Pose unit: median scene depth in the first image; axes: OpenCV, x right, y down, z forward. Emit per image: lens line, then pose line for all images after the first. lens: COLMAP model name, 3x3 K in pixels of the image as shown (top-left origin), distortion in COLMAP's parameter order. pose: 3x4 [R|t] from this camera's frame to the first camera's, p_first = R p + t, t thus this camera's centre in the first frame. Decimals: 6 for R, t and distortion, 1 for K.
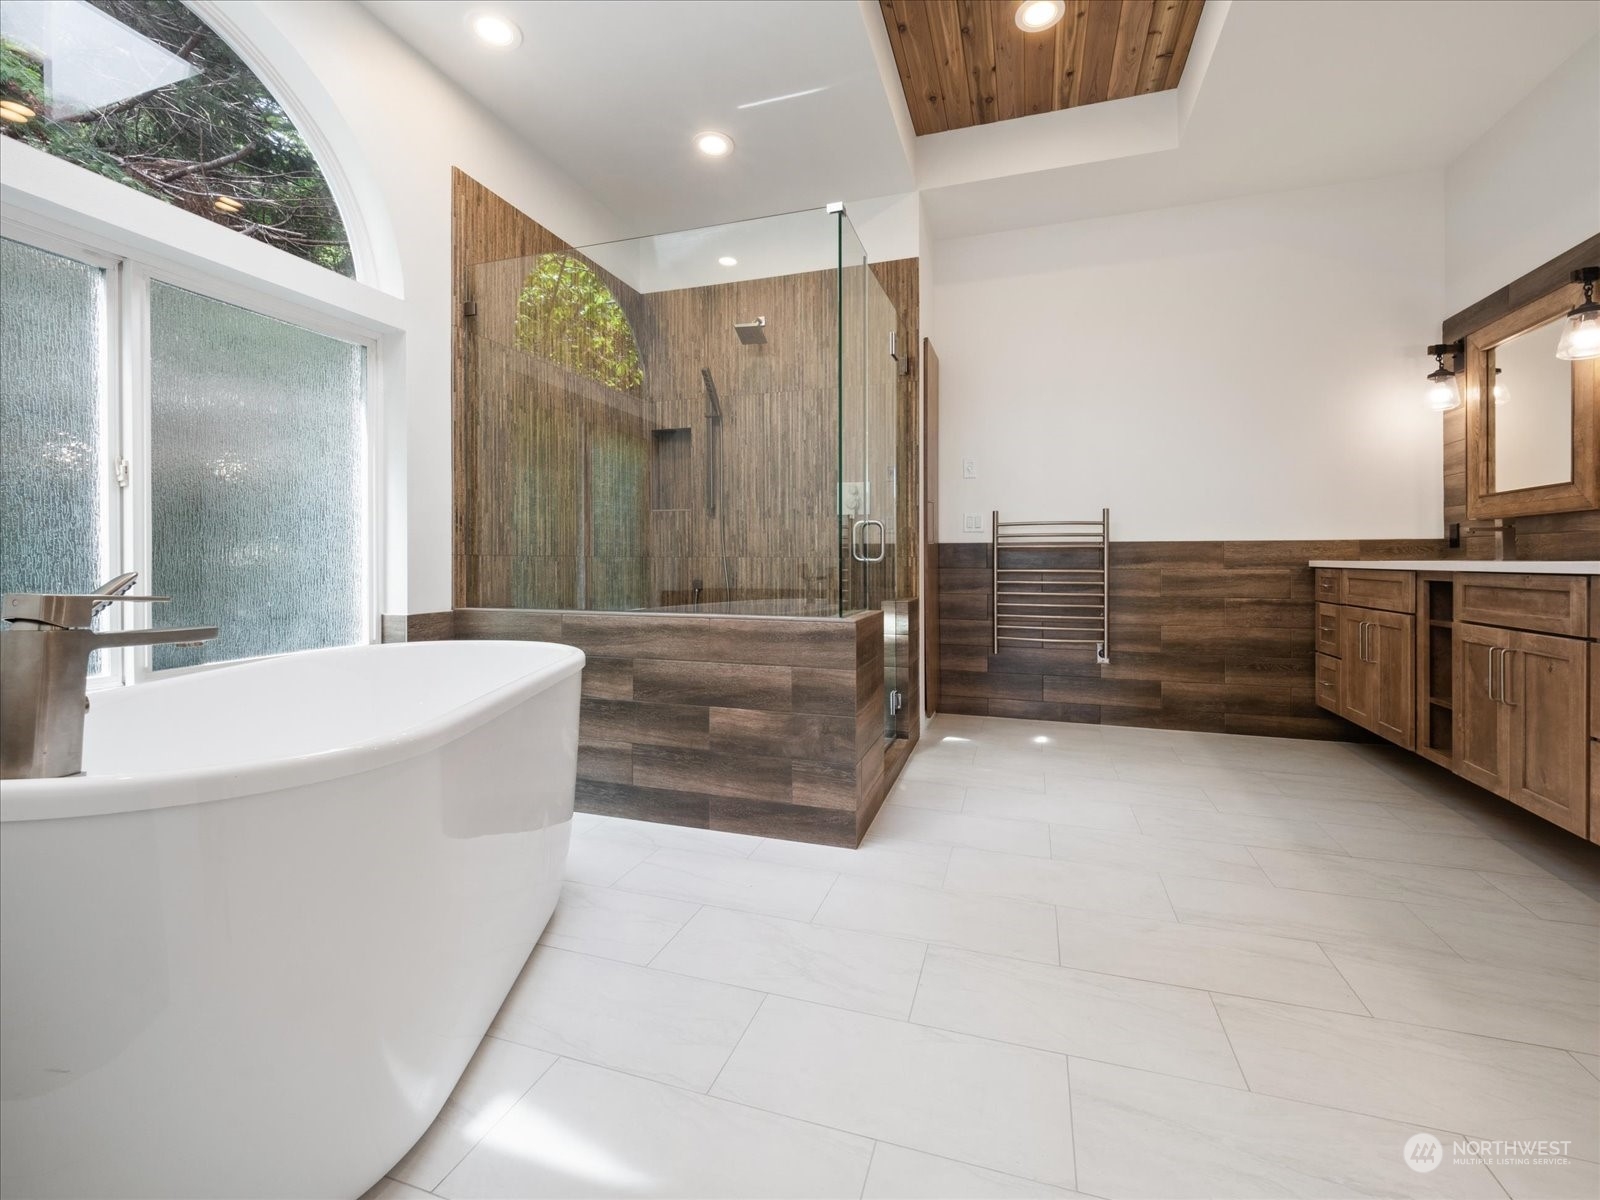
lens RADIAL K [[681.7, 0, 800.7], [0, 681.7, 555.5], [0, 0, 1]] dist [-0.000825, -0.018396]
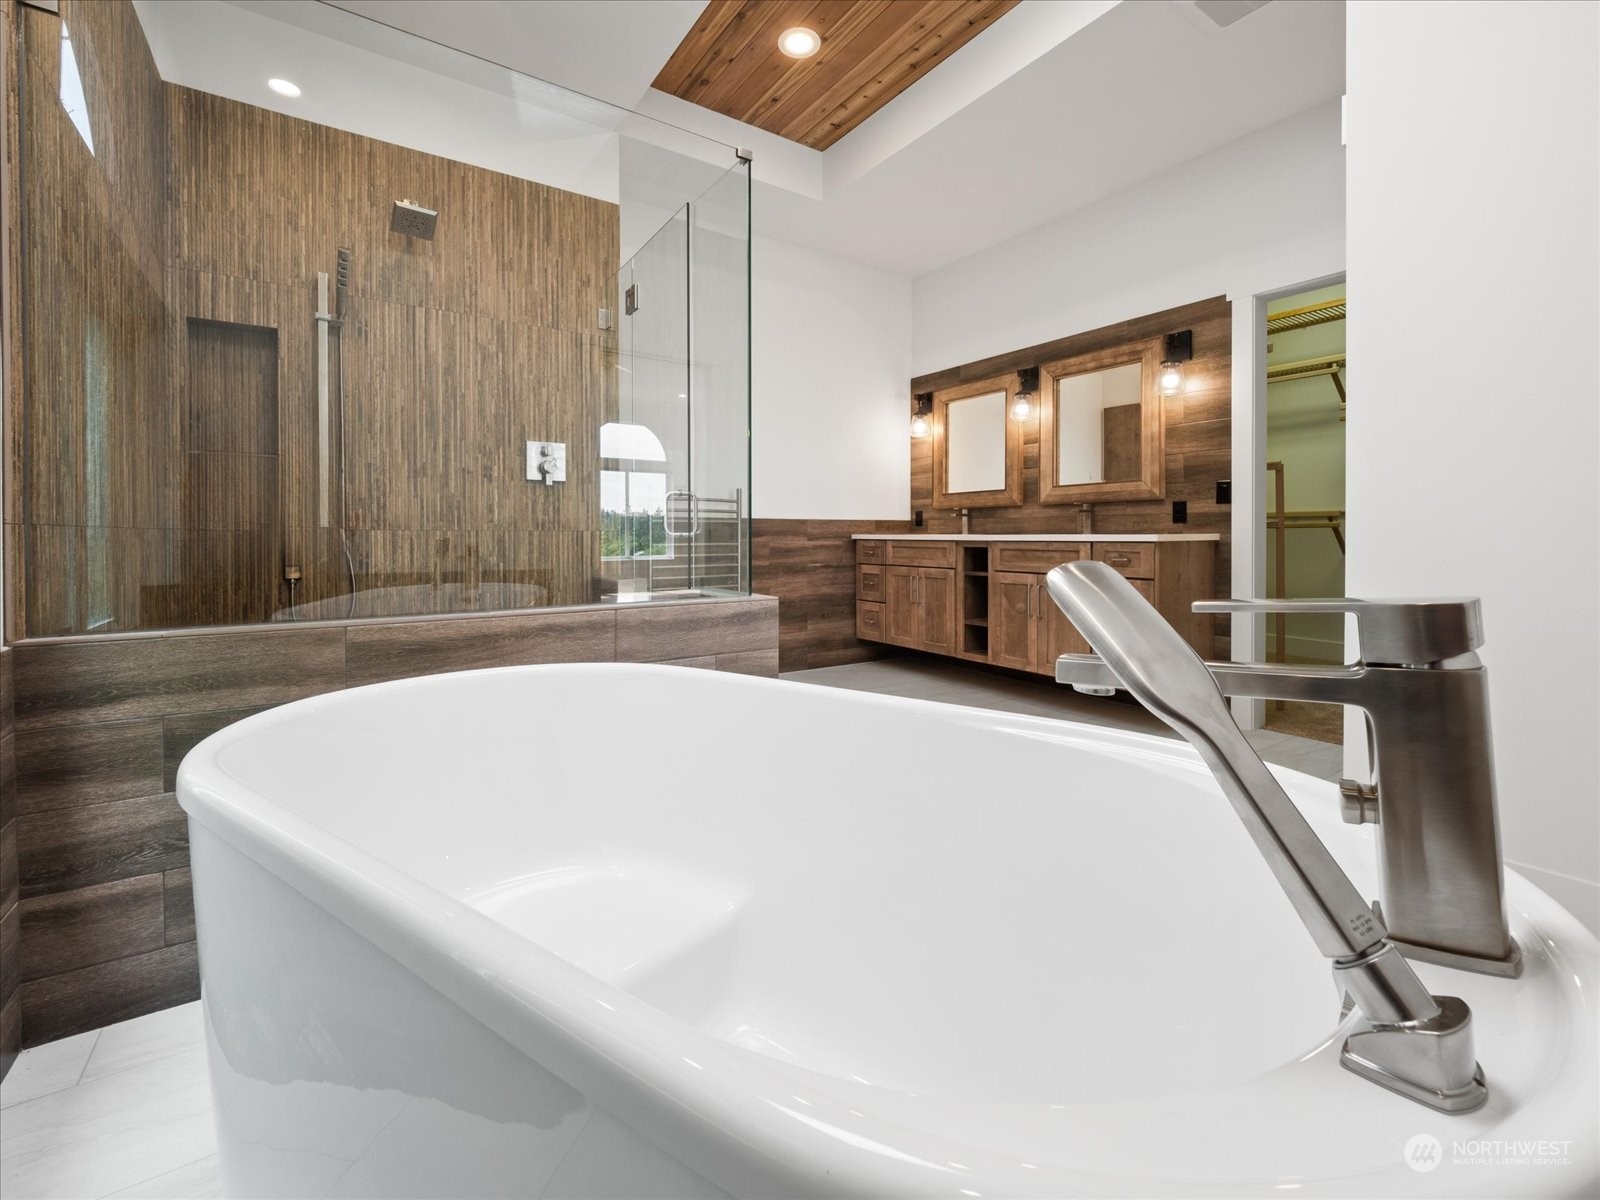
lens RADIAL K [[679.1, 0, 800.2], [0, 679.1, 543.3], [0, 0, 1]] dist [-0.029420, -0.000295]
pose [[0.599193, -0.010612, 0.800534, -0.430254], [-0.004837, 0.999846, 0.016875, 0.002585], [-0.800590, -0.013984, 0.599049, 0.262824]]
